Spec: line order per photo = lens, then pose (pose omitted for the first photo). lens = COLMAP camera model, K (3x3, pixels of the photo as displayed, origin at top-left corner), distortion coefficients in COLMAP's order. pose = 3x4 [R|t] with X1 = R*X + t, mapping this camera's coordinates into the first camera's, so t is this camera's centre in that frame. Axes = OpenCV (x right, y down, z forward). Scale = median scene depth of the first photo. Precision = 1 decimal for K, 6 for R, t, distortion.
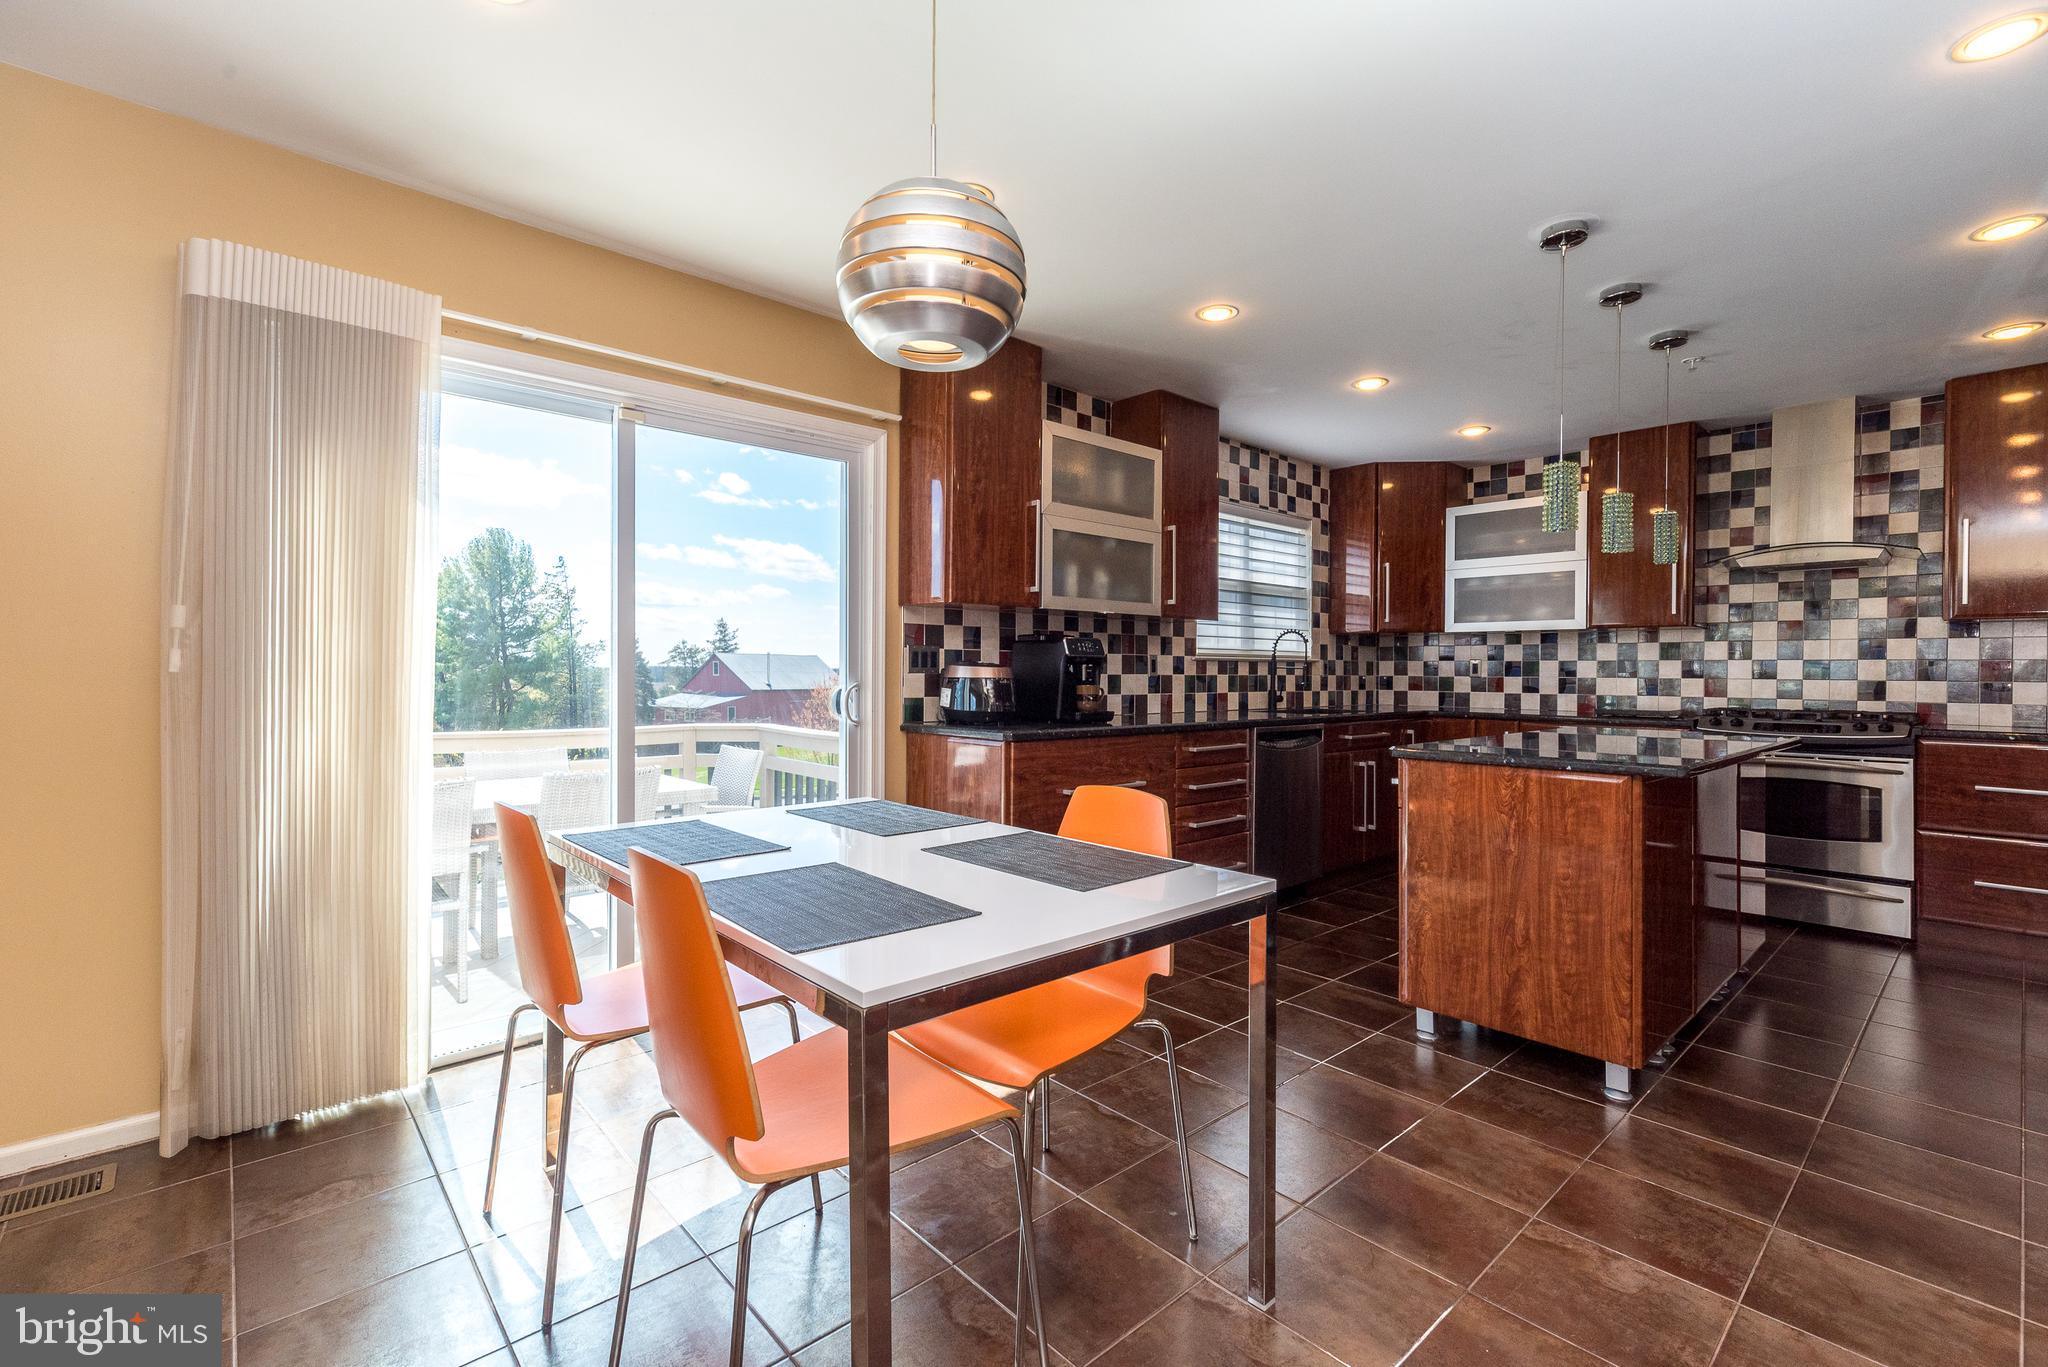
lens RADIAL K [[888.6, 0, 1021.9], [0, 888.6, 657.0], [0, 0, 1]] dist [0.003143, 0.000165]
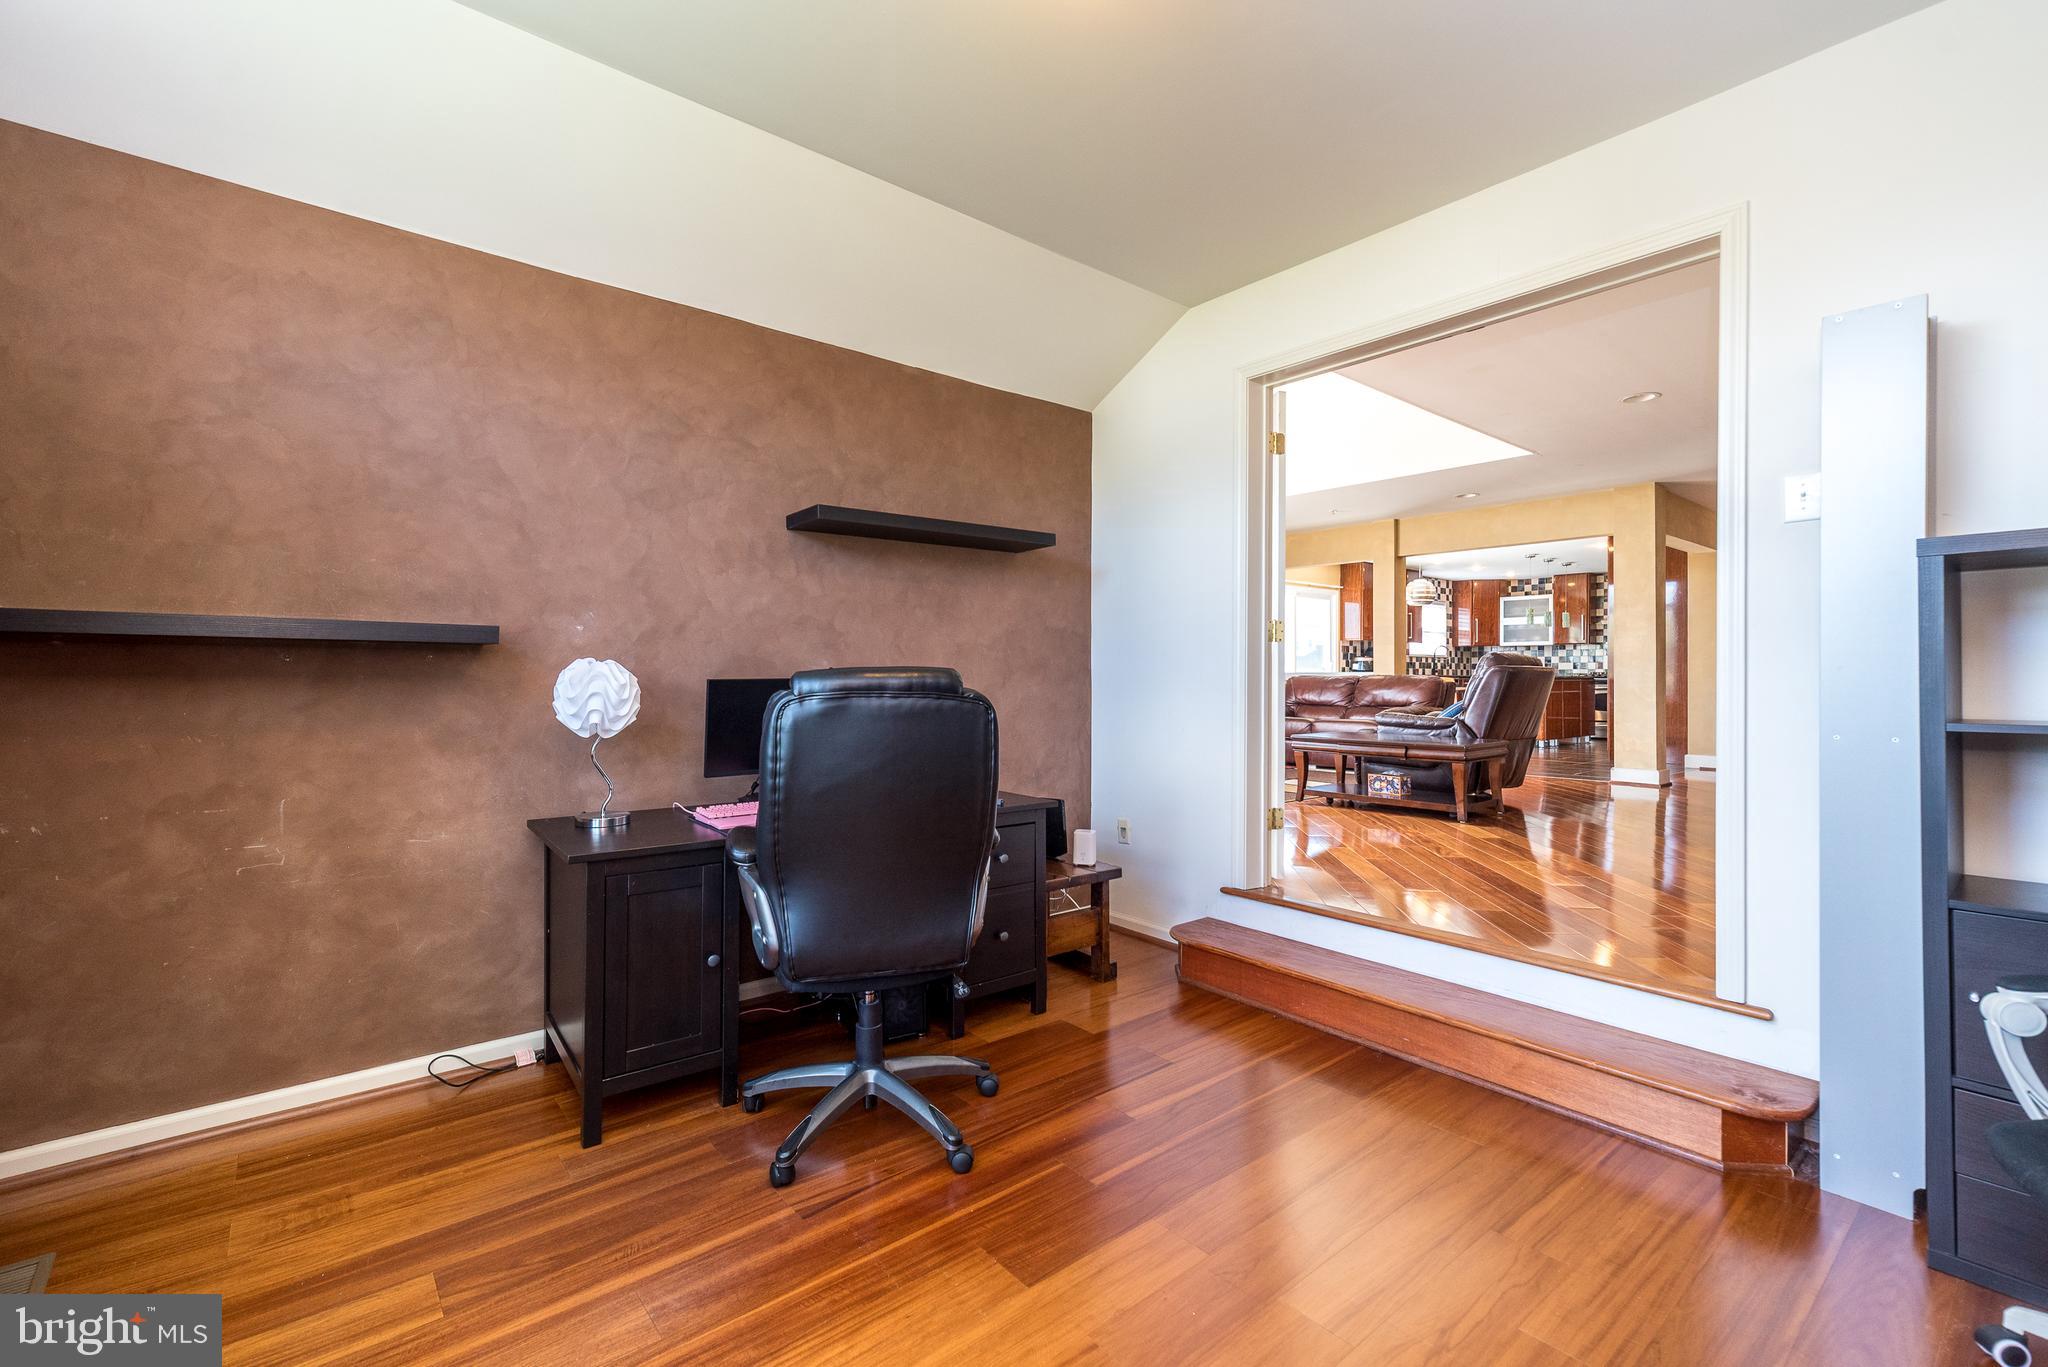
lens RADIAL K [[888.6, 0, 1021.9], [0, 888.6, 657.0], [0, 0, 1]] dist [0.003143, 0.000165]
pose [[0.999197, -0.004577, -0.039808, -0.960987], [0.004403, 0.999980, -0.004469, 0.011573], [0.039828, 0.004290, 0.999197, -1.943727]]
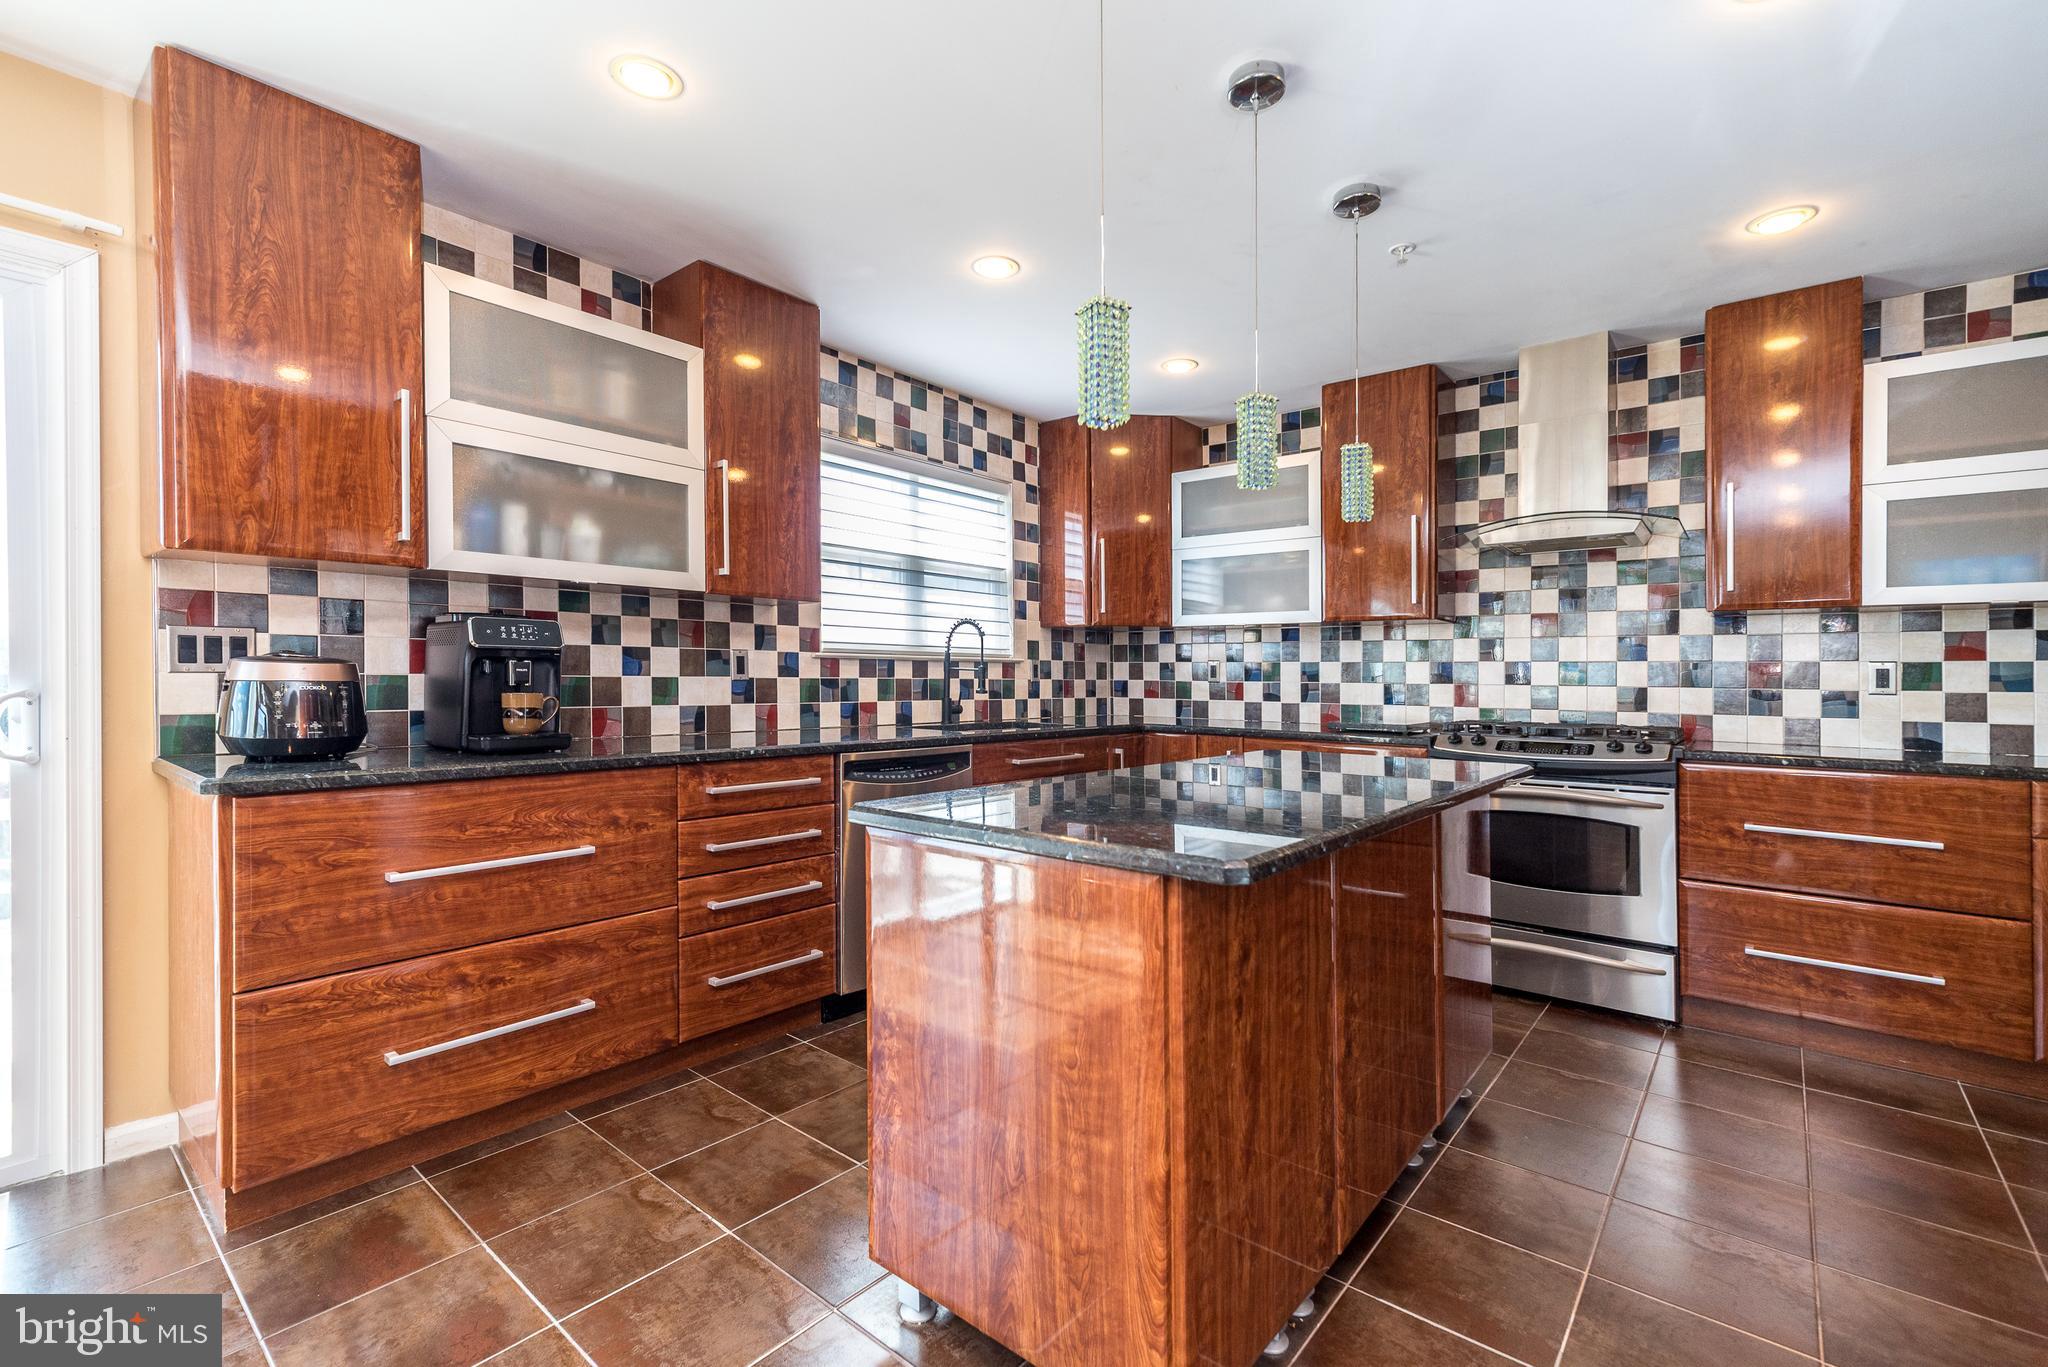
lens RADIAL K [[898.1, 0, 1025.0], [0, 898.1, 640.1], [0, 0, 1]] dist [0.002769, 0.000124]
pose [[0.989279, 0.008897, 0.145766, 0.268413], [-0.005490, 0.999703, -0.023755, 0.005839], [-0.145934, 0.022700, 0.989034, 0.252435]]
